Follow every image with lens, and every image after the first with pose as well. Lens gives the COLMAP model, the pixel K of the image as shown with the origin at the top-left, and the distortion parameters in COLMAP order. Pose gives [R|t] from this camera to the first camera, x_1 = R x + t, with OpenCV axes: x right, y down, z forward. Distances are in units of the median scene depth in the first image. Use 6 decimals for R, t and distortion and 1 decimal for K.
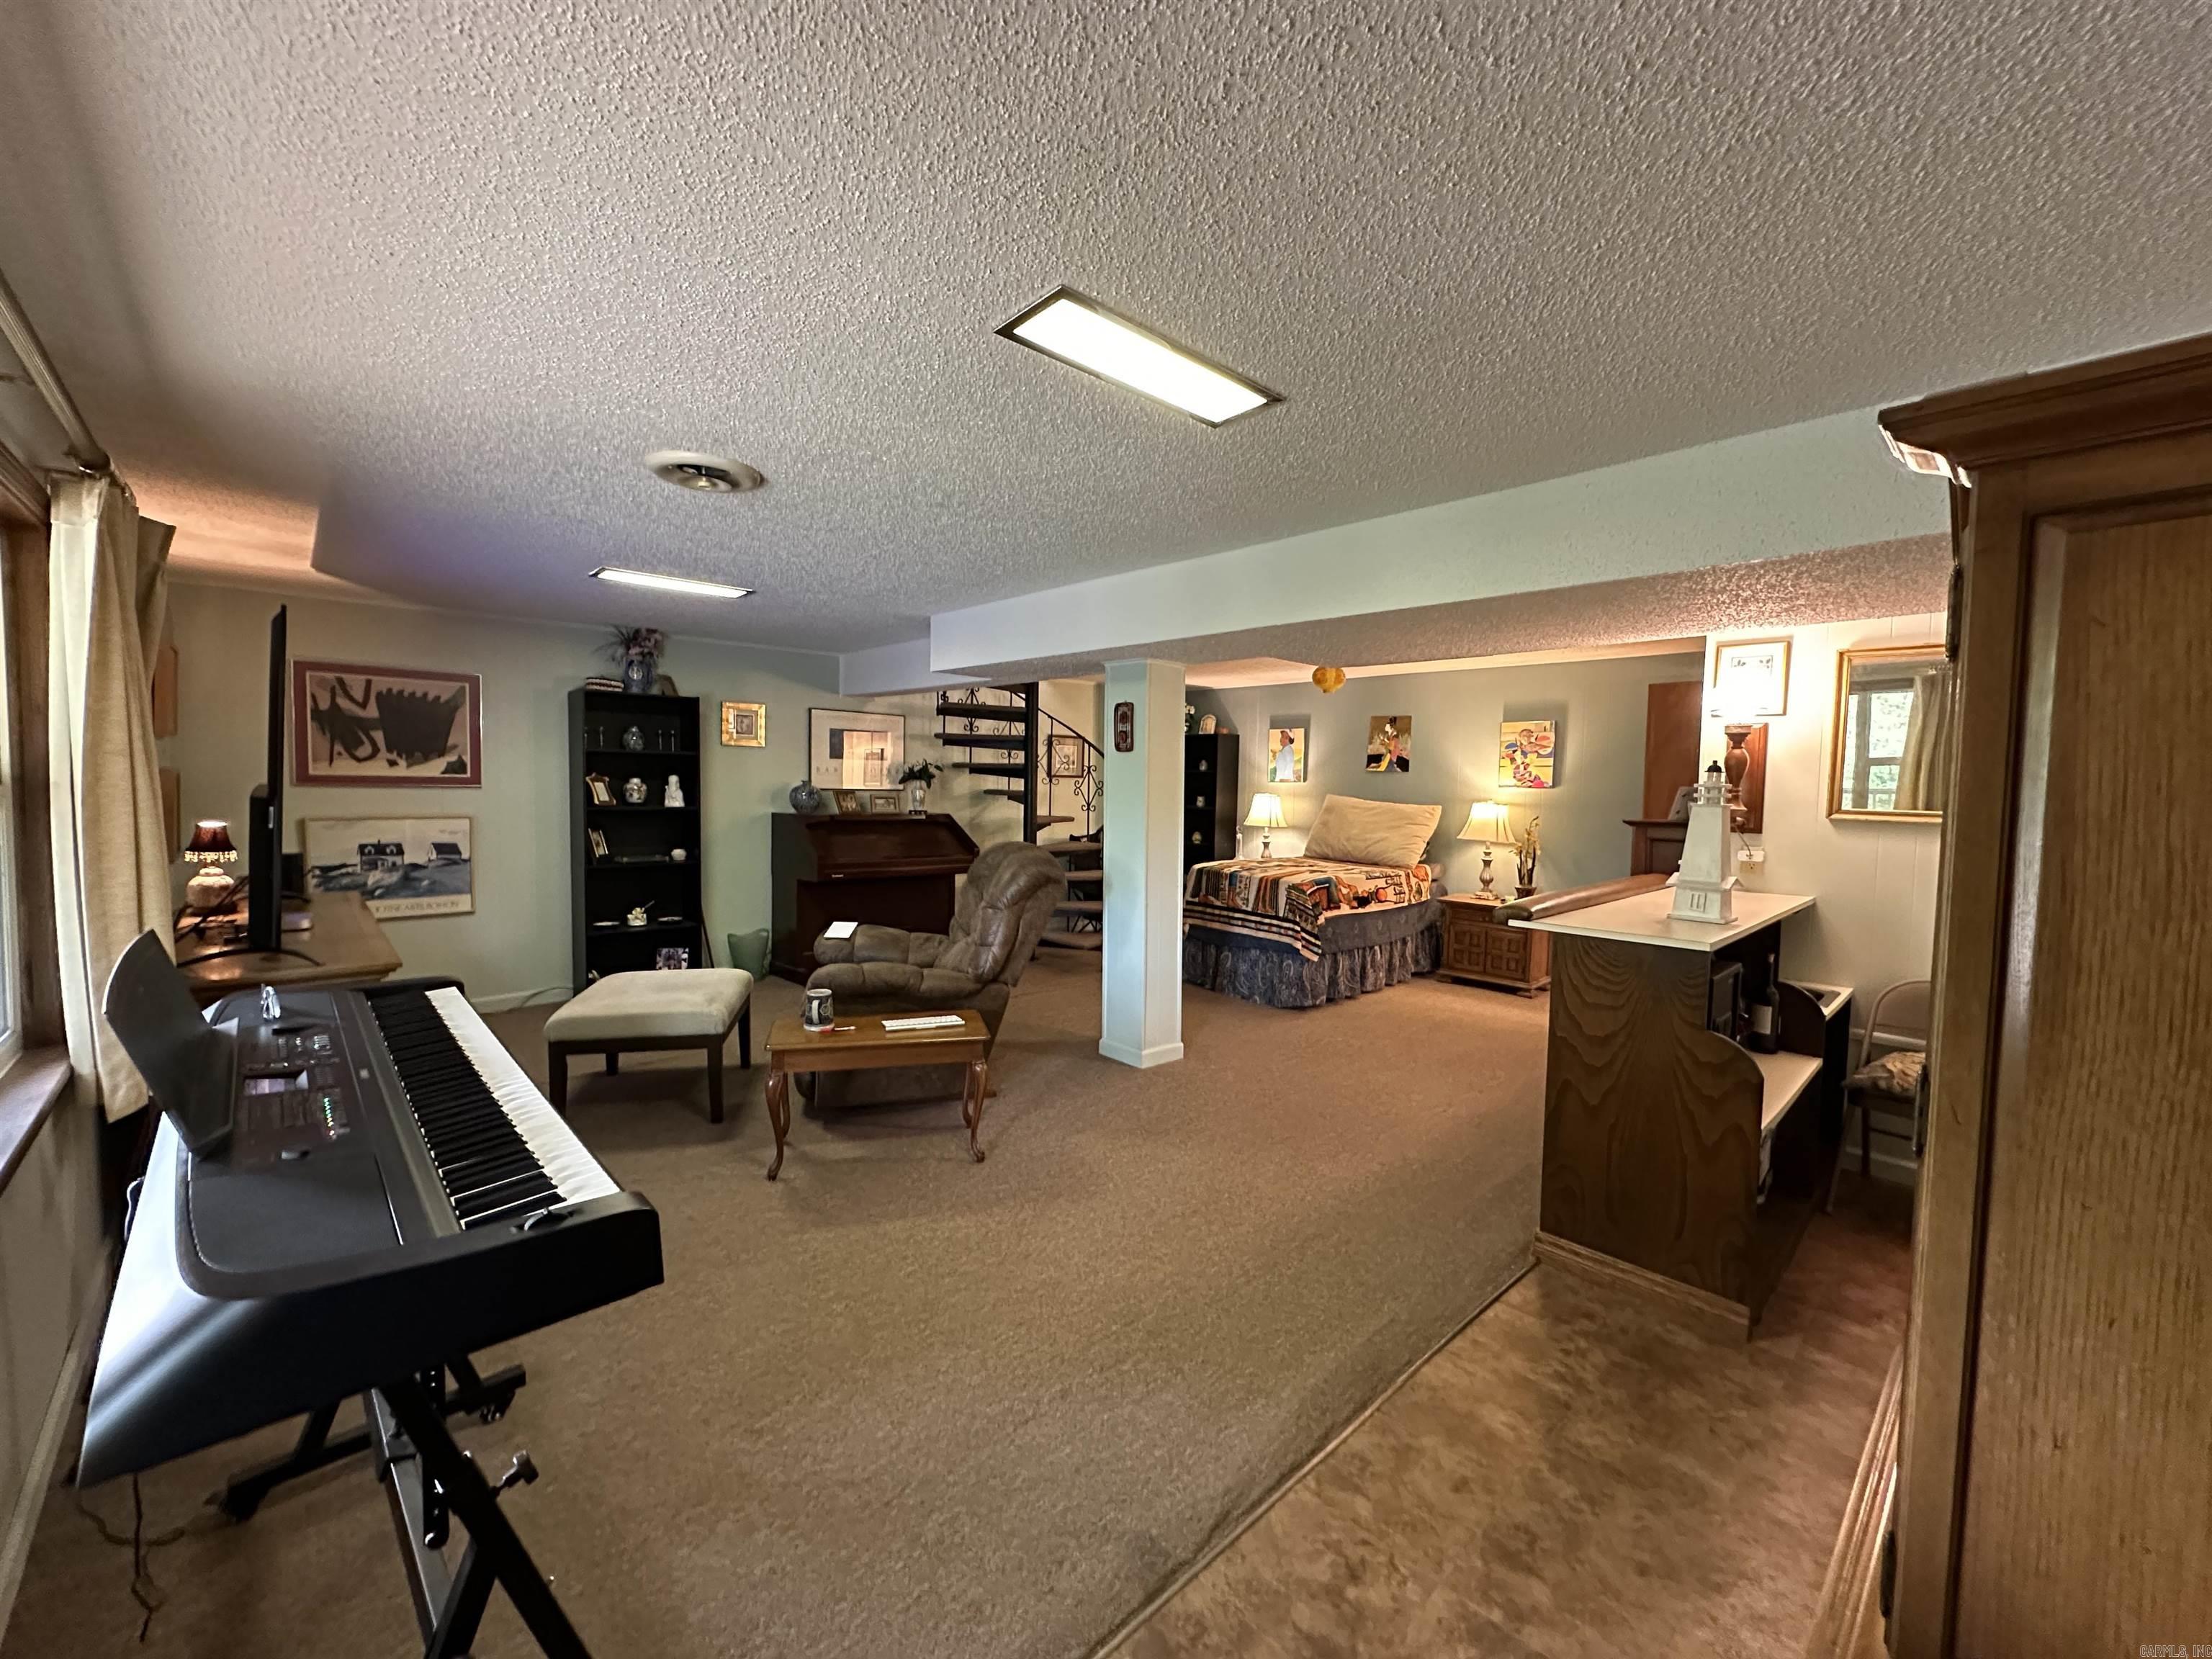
lens RADIAL K [[882.5, 0, 1104.4], [0, 882.5, 831.2], [0, 0, 1]] dist [-0.003407, 0.001034]
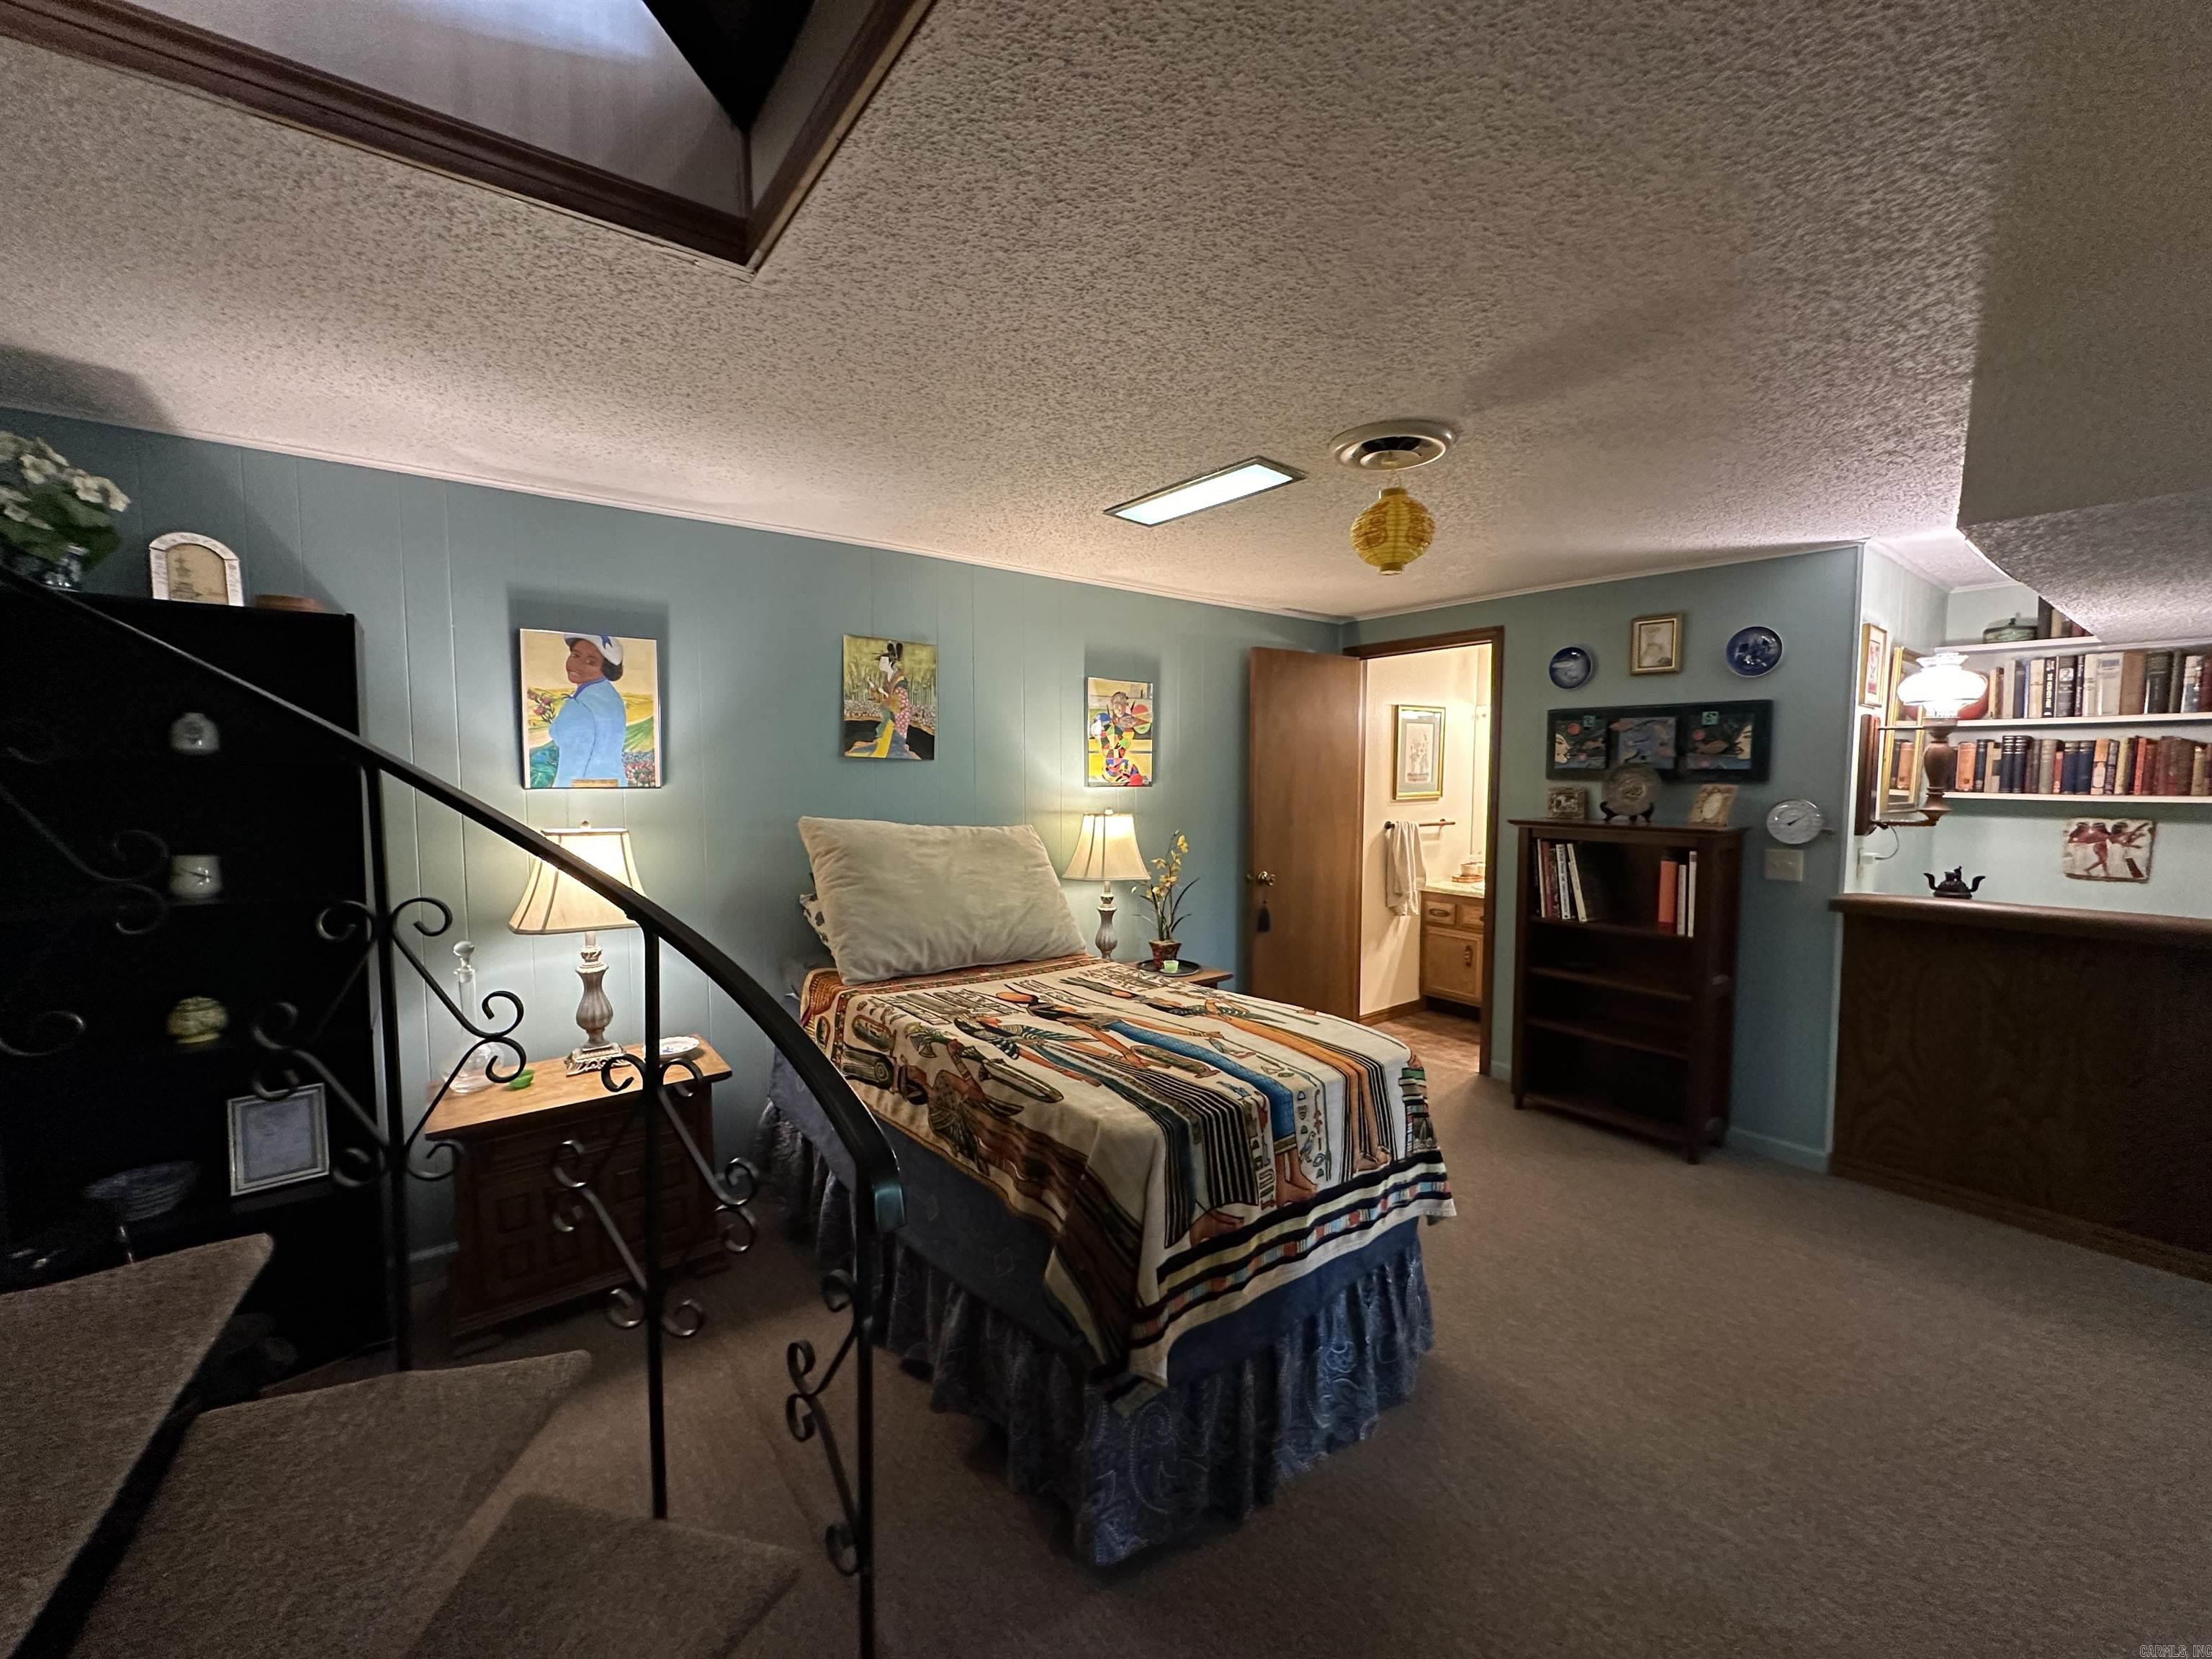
lens RADIAL K [[882.5, 0, 1102.8], [0, 882.5, 828.3], [0, 0, 1]] dist [-0.003407, 0.001034]
pose [[0.109077, -0.079150, 0.990877, -0.147126], [0.059894, 0.995537, 0.072929, -0.066101], [-0.992227, 0.051392, 0.113331, 0.942962]]
